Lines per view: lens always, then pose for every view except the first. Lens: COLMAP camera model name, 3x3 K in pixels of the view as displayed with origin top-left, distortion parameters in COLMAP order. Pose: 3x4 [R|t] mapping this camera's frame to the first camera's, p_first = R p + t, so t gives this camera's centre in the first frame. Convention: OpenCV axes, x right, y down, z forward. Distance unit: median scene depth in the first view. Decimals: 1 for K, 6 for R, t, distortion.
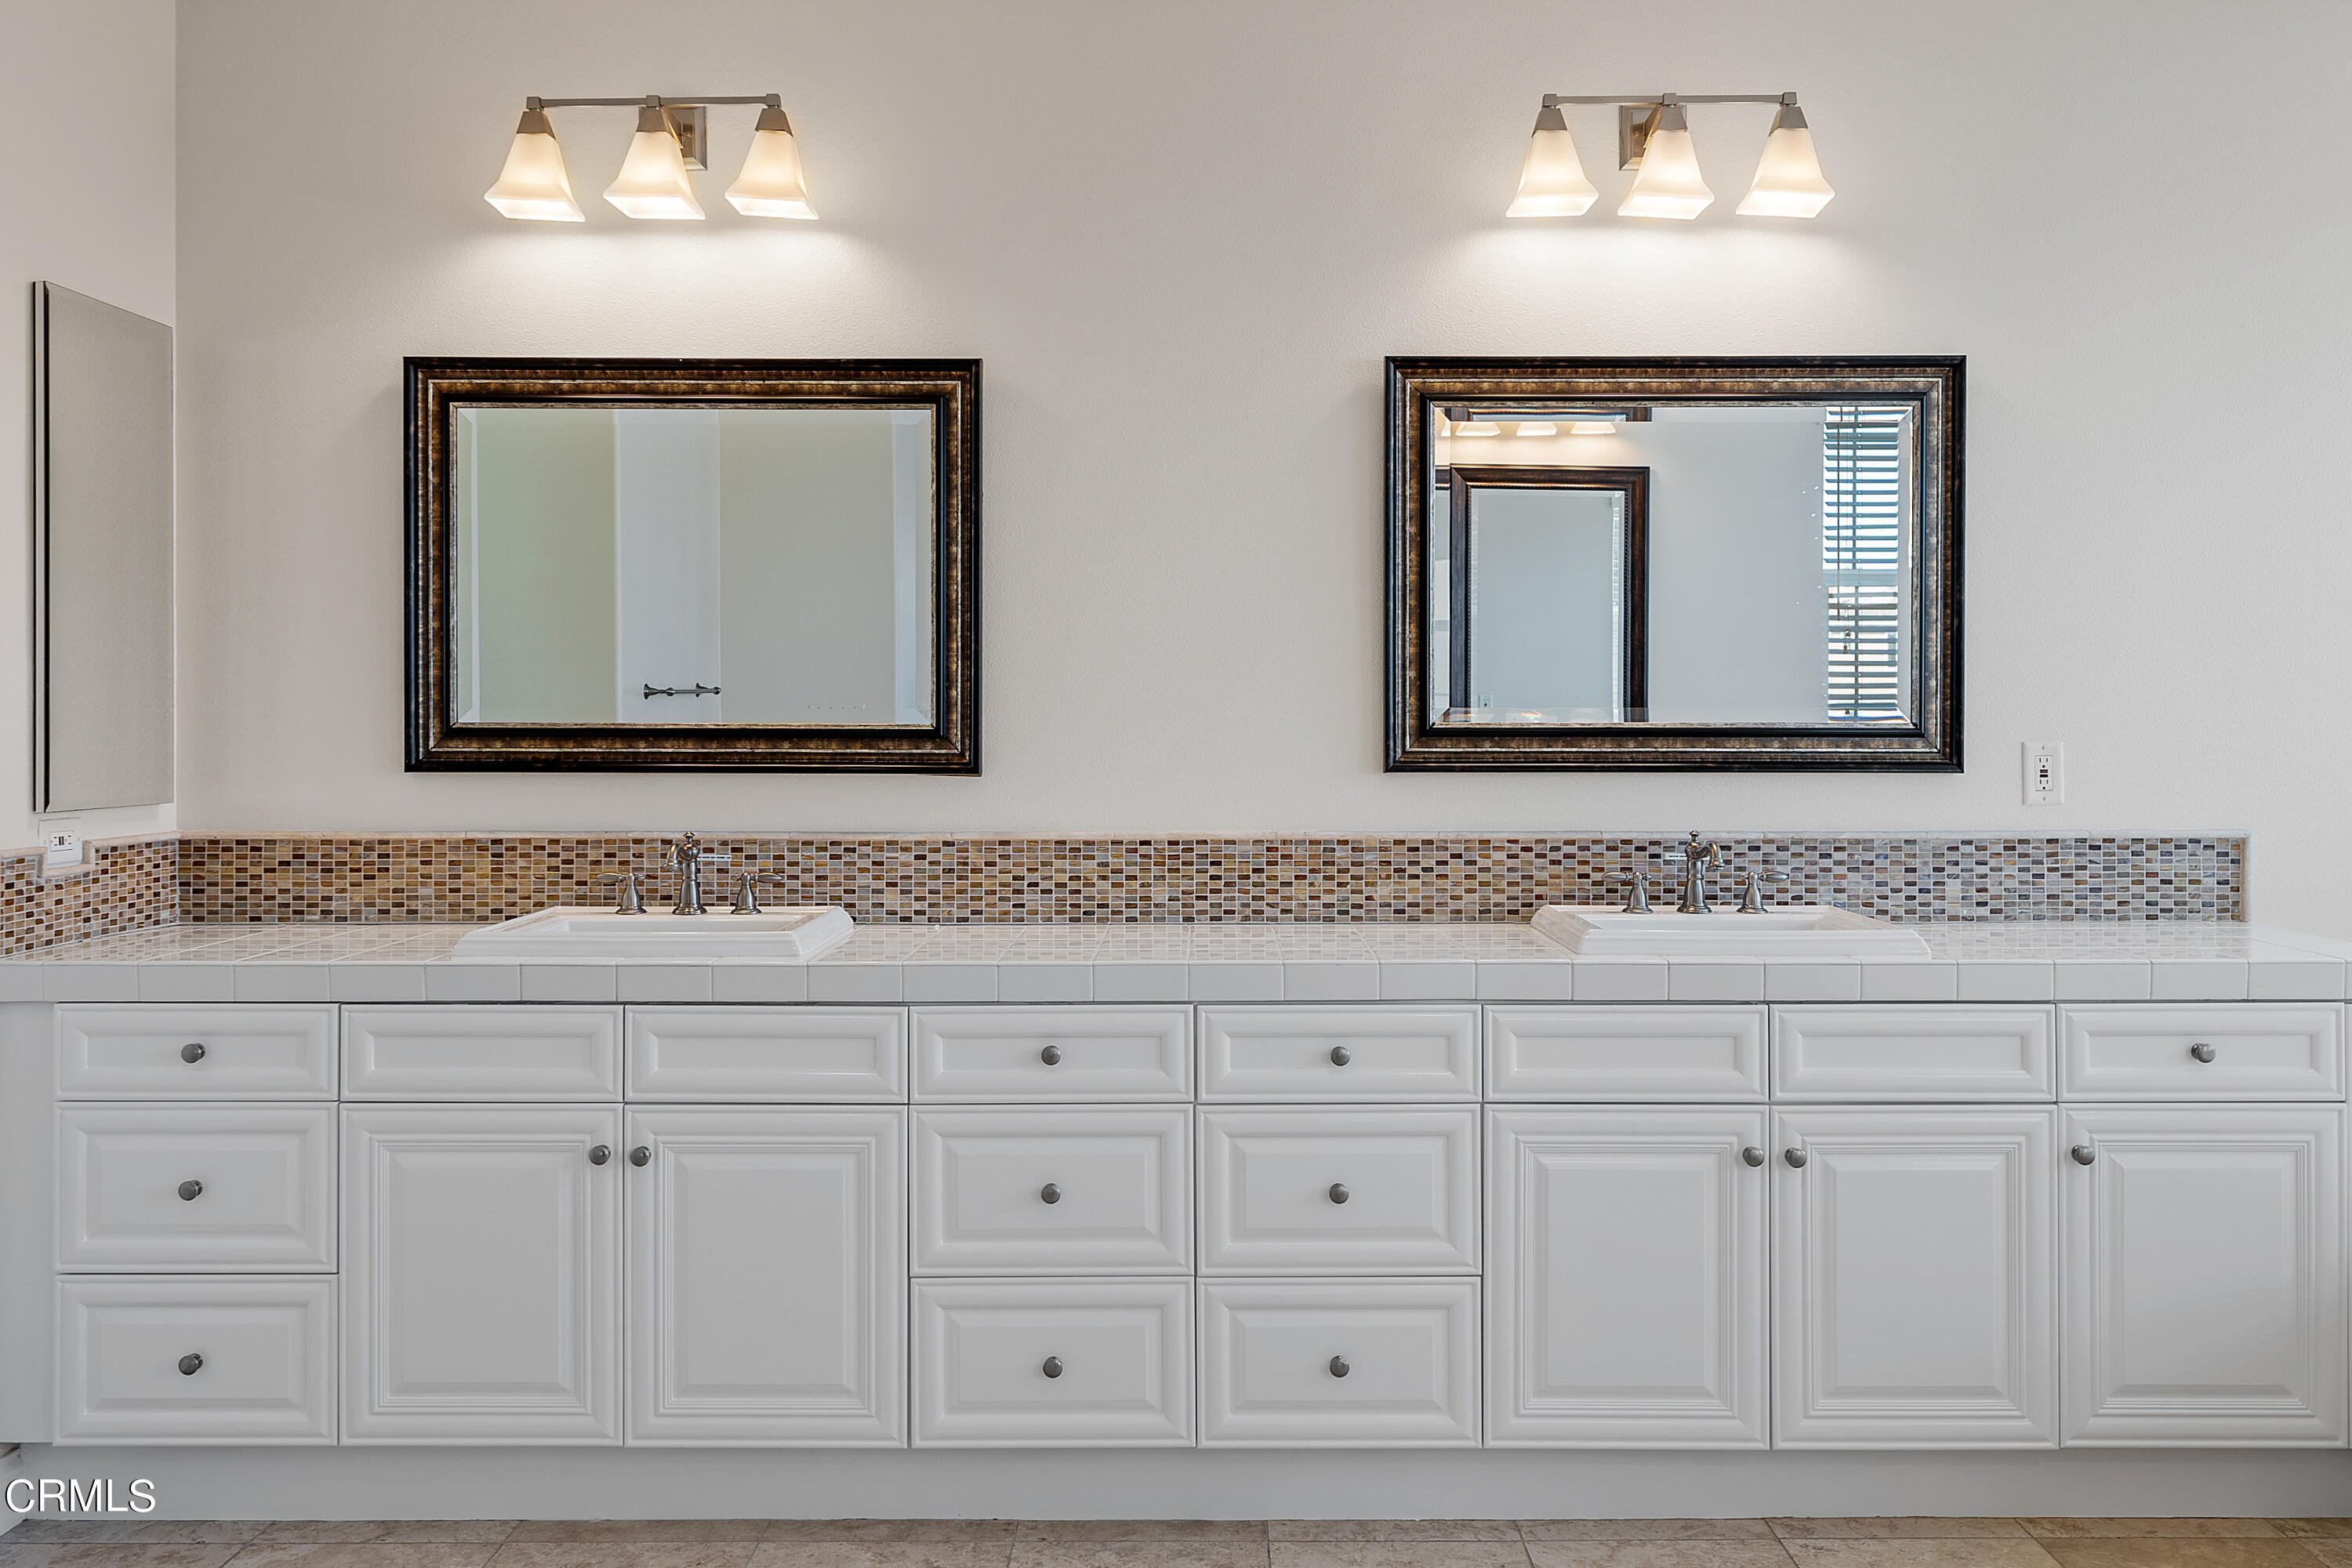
lens RADIAL K [[1877.5, 0, 1177.6], [0, 1877.5, 716.2], [0, 0, 1]] dist [0.003682, 0.014396]
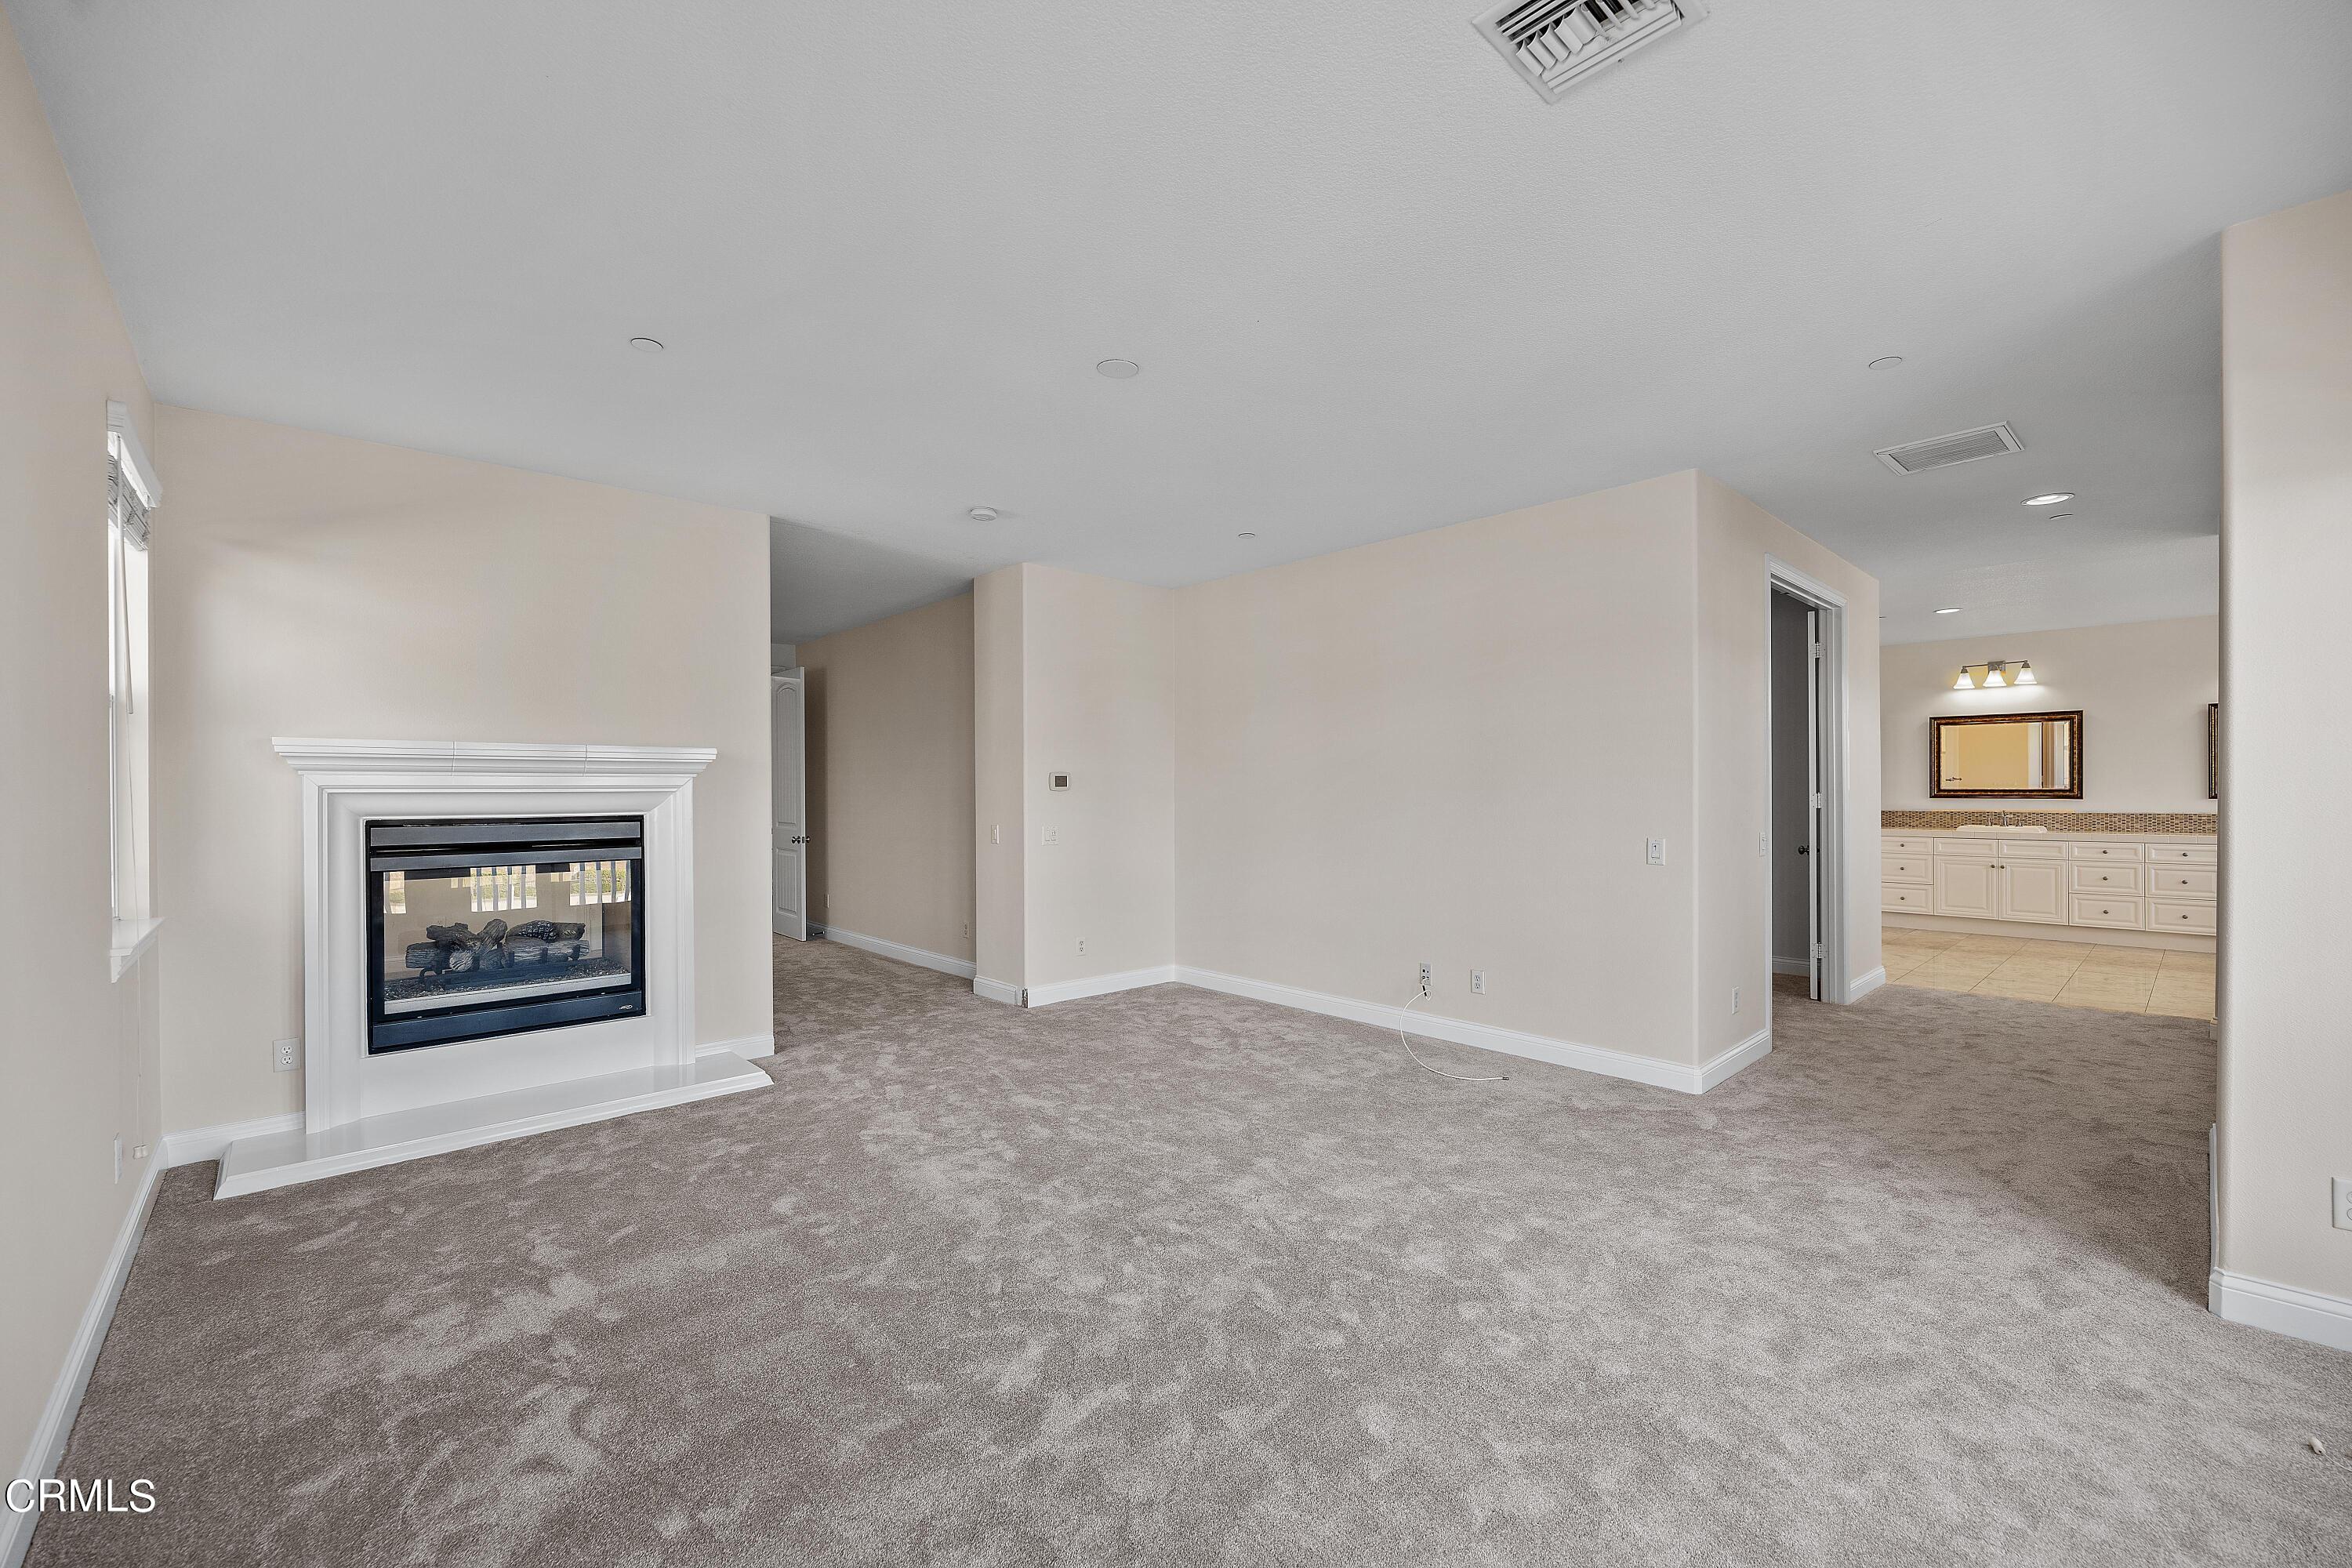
lens RADIAL K [[959.2, 0, 1185.6], [0, 959.2, 791.7], [0, 0, 1]] dist [0.001219, -0.002394]
pose [[0.681892, -0.002014, -0.731450, 0.116540], [0.005223, 0.999984, 0.002115, -0.003913], [0.731435, -0.005263, 0.681891, -2.255906]]
